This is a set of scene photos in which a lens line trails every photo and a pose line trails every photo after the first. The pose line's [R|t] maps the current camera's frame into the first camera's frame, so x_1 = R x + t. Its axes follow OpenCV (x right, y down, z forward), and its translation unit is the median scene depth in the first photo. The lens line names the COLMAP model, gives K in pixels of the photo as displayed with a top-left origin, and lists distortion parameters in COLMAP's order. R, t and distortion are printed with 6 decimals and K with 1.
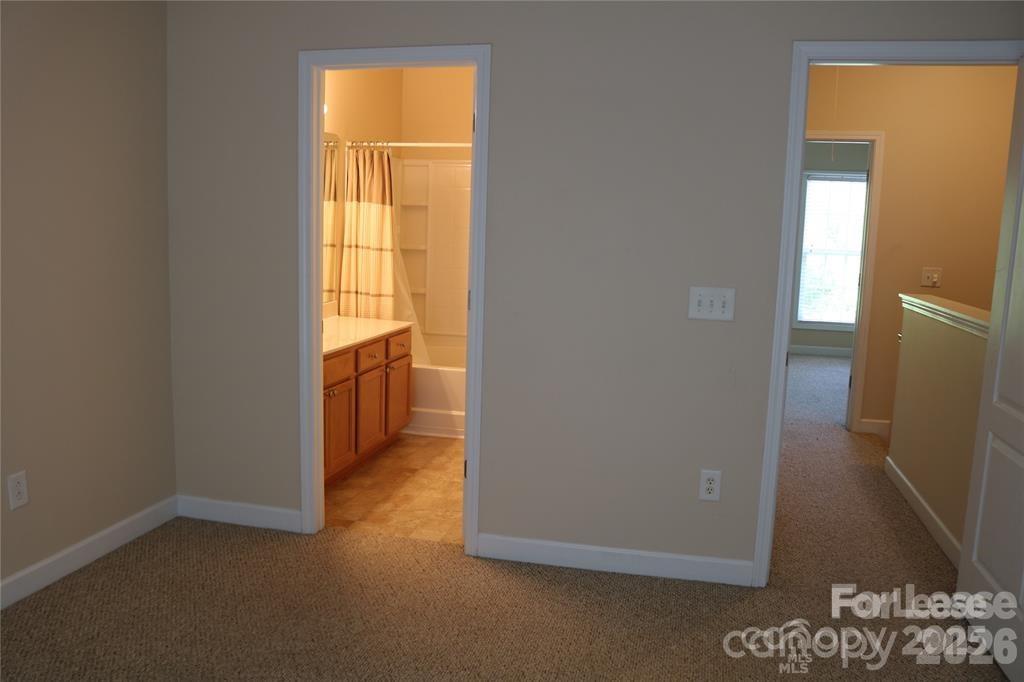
lens RADIAL K [[854.3, 0, 497.3], [0, 854.3, 351.7], [0, 0, 1]] dist [-0.153997, 0.127477]
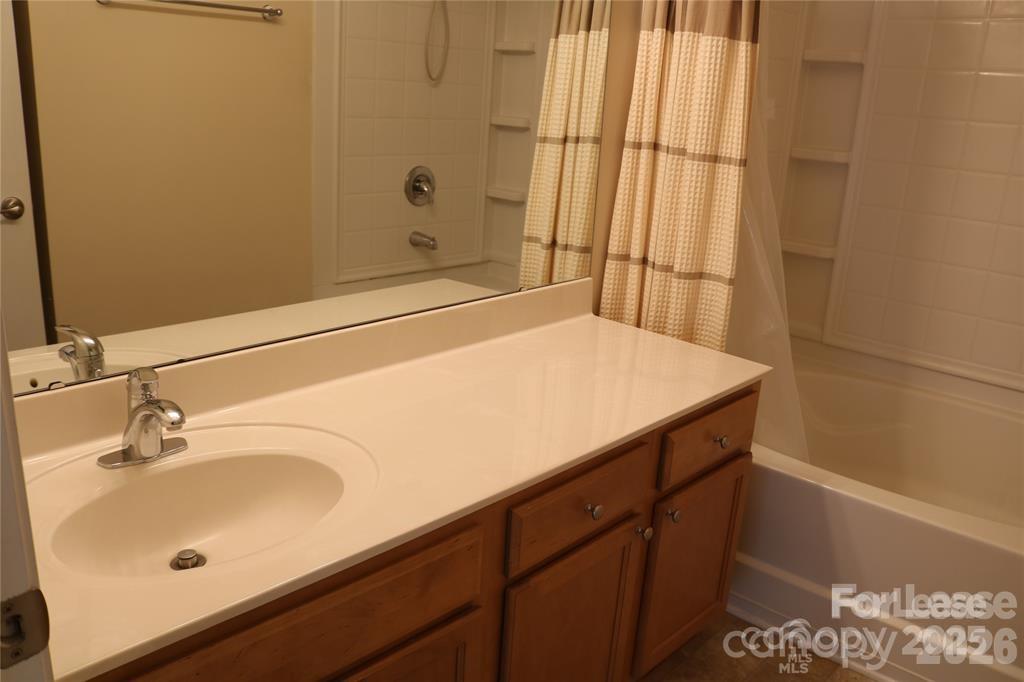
lens RADIAL K [[854.3, 0, 497.3], [0, 854.3, 351.7], [0, 0, 1]] dist [-0.153997, 0.127477]
pose [[0.875846, 0.152333, -0.457918, -0.035510], [-0.095390, 0.984799, 0.145158, -0.080055], [0.473070, -0.083455, 0.877063, 0.613251]]
